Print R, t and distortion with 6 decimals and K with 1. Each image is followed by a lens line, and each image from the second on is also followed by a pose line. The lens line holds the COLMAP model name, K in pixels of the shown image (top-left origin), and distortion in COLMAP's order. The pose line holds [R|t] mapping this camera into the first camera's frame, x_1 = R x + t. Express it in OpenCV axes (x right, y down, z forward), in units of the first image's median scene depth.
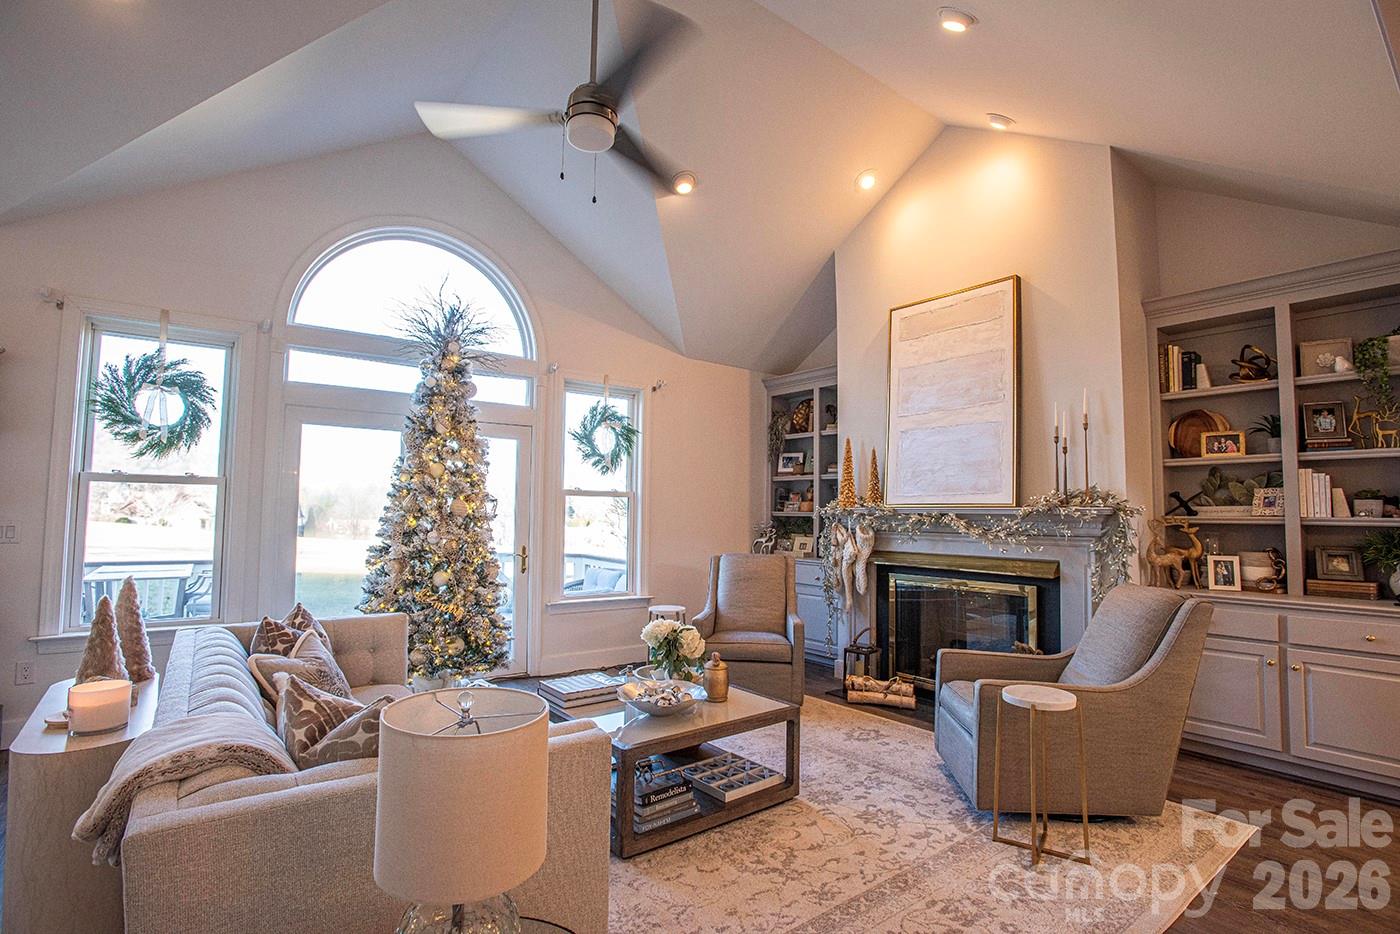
lens RADIAL K [[671.9, 0, 700.0], [0, 671.9, 467.0], [0, 0, 1]] dist [-0.065351, 0.029788]
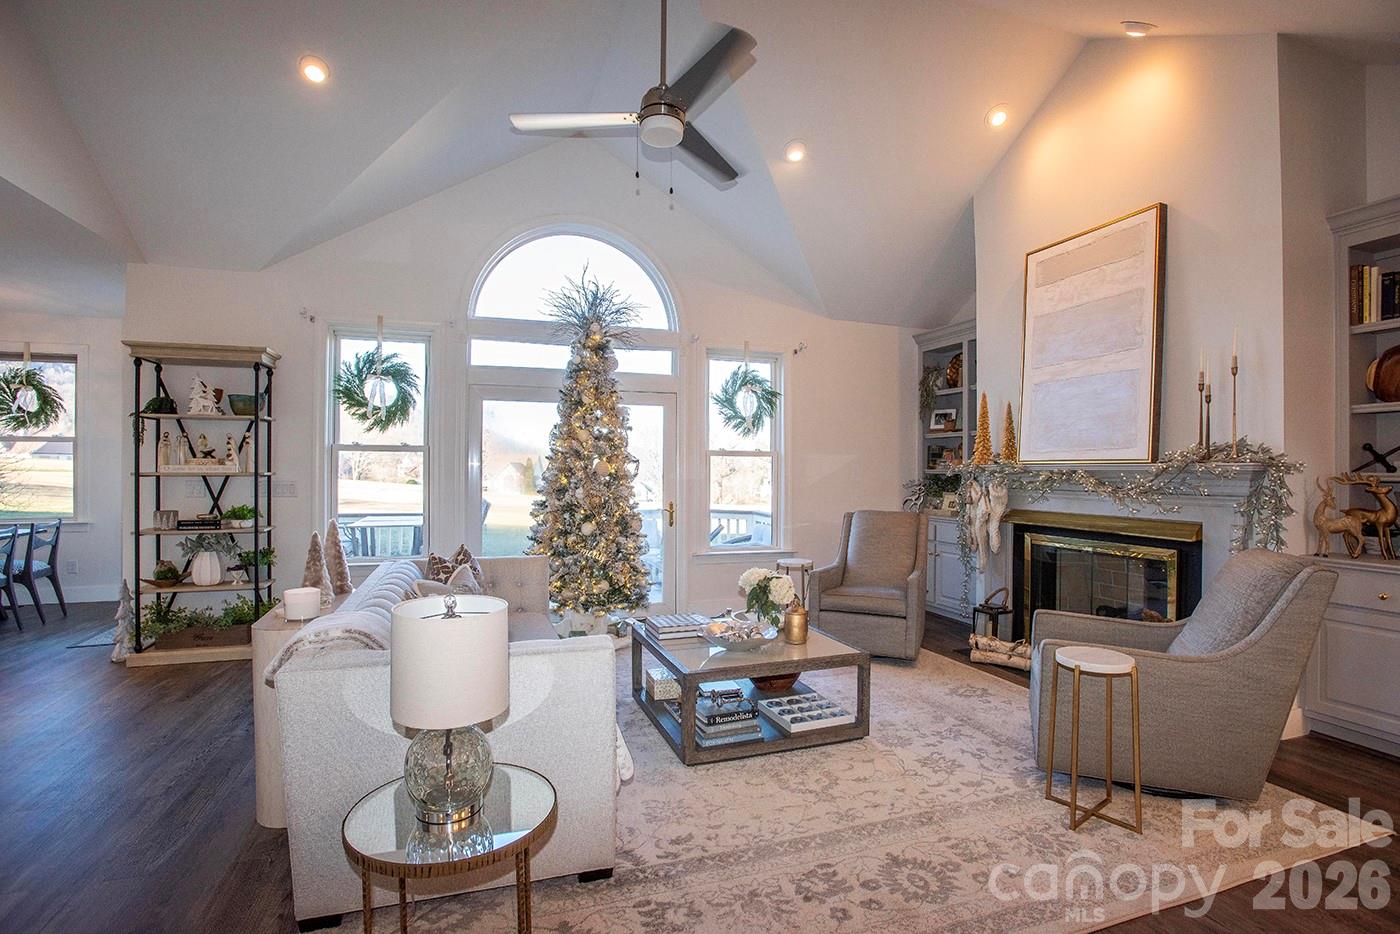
lens RADIAL K [[671.9, 0, 700.0], [0, 671.9, 467.0], [0, 0, 1]] dist [-0.065351, 0.029788]
pose [[0.949833, -0.007503, -0.312669, 0.161698], [0.026357, 0.998076, 0.056118, -0.001293], [0.311646, -0.061544, 0.948203, -0.047626]]
